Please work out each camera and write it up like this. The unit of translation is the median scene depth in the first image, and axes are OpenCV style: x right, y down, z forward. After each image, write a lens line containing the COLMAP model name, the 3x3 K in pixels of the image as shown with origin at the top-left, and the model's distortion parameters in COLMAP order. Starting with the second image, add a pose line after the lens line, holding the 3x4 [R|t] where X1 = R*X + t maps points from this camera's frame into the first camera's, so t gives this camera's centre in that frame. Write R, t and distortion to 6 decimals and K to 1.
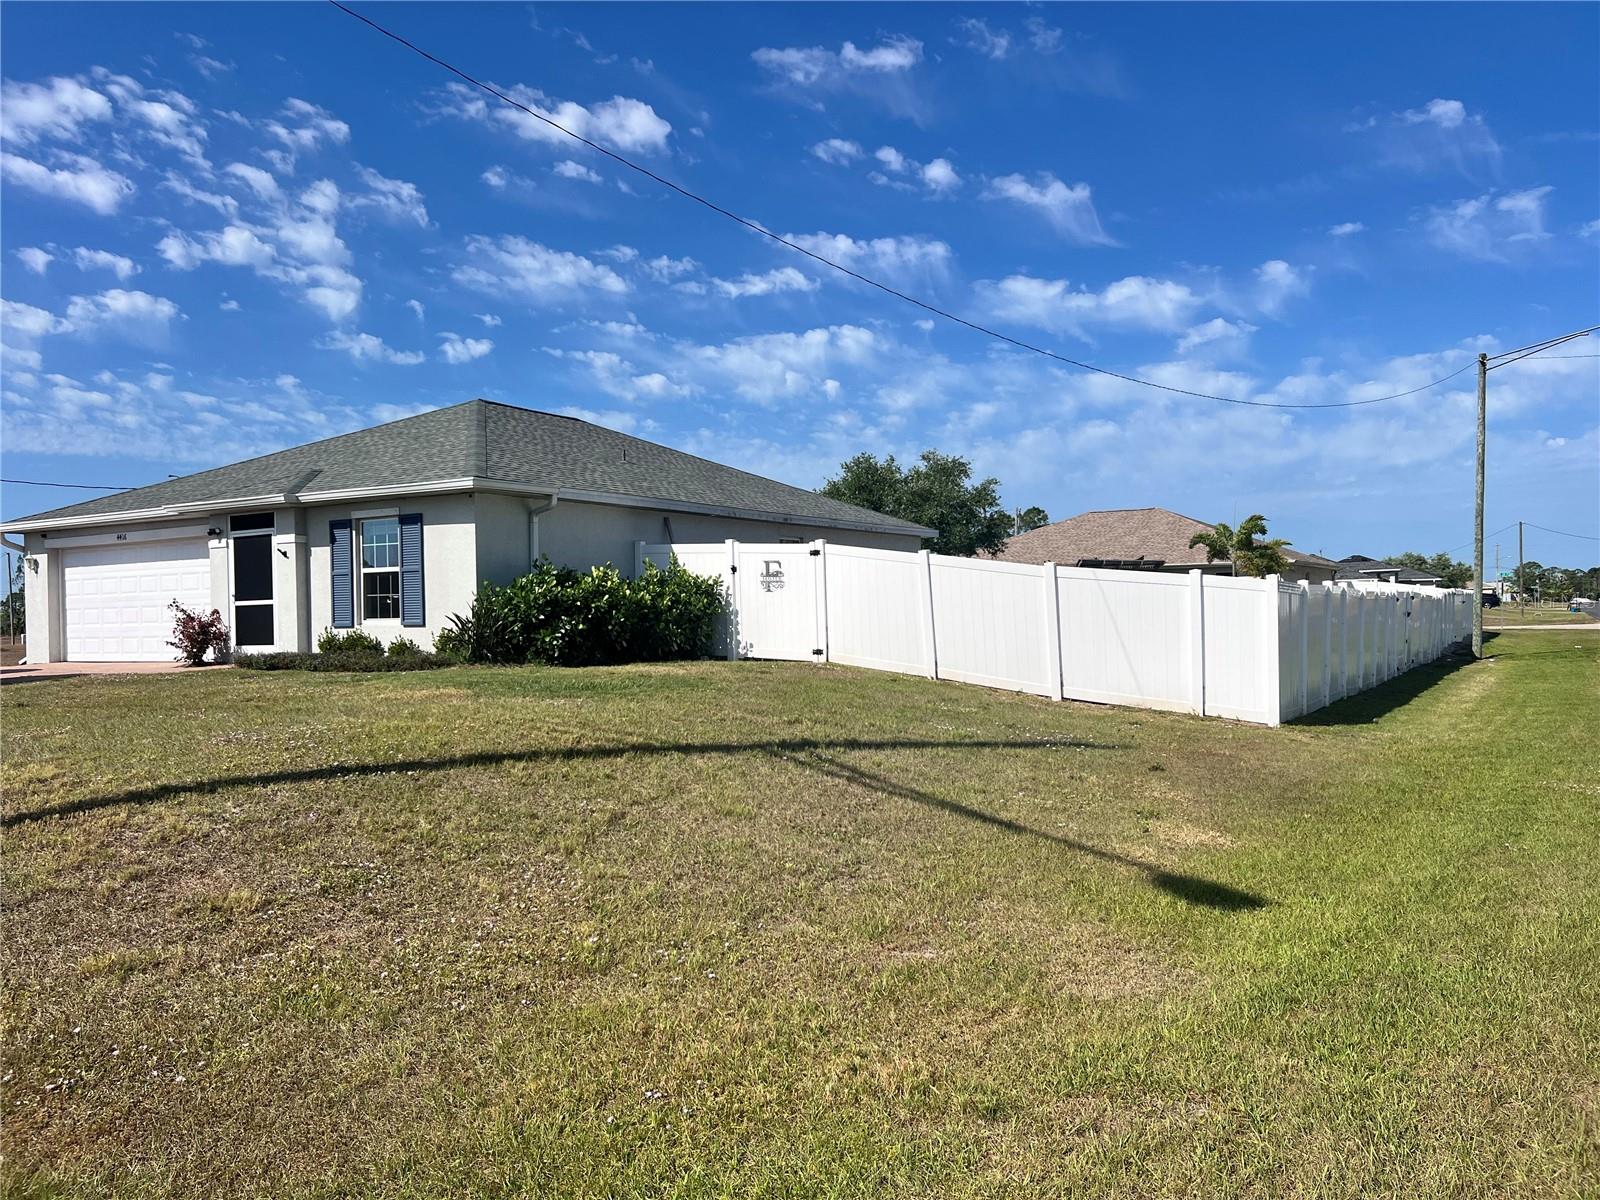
lens RADIAL K [[1226.5, 0, 832.6], [0, 1226.5, 574.6], [0, 0, 1]] dist [0.057250, -0.062854]
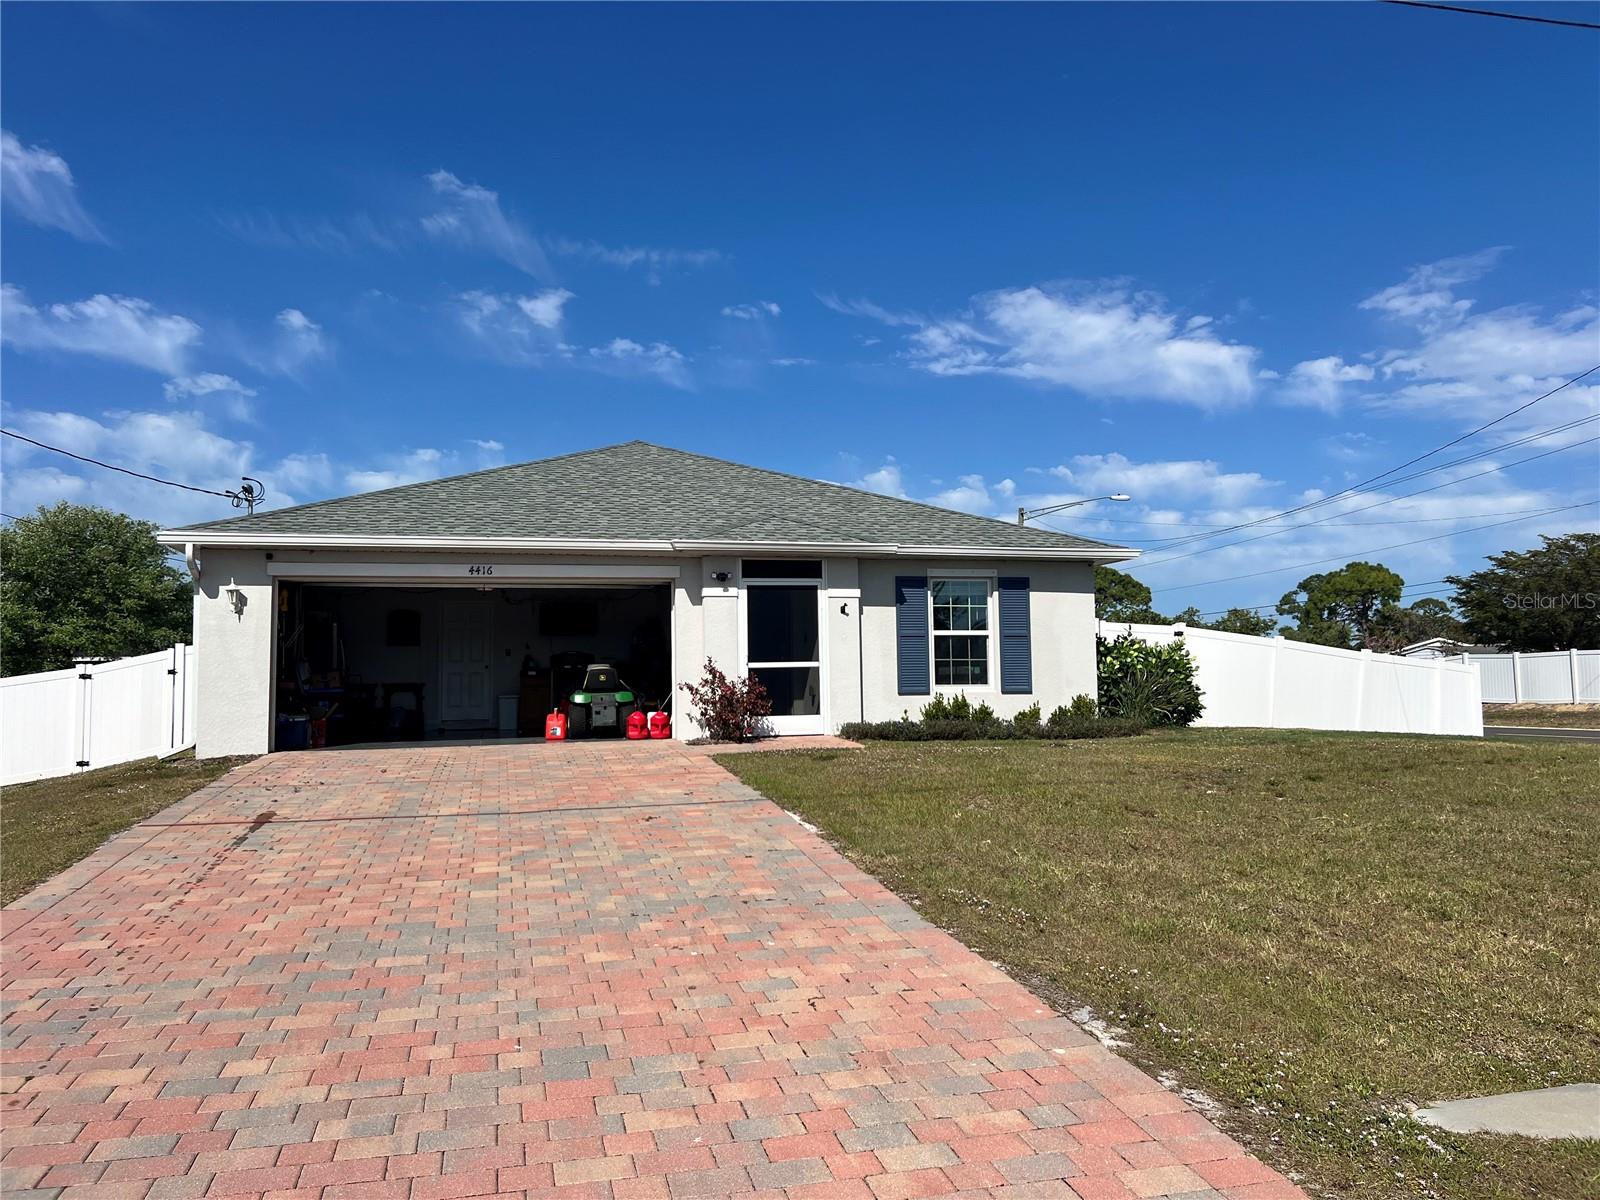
lens RADIAL K [[1226.5, 0, 804.8], [0, 1226.5, 585.9], [0, 0, 1]] dist [0.057250, -0.062854]
pose [[0.689284, 0.065939, 0.721484, -1.093833], [-0.023586, 0.997364, -0.068620, 0.026185], [-0.724107, 0.030281, 0.689022, 0.419144]]
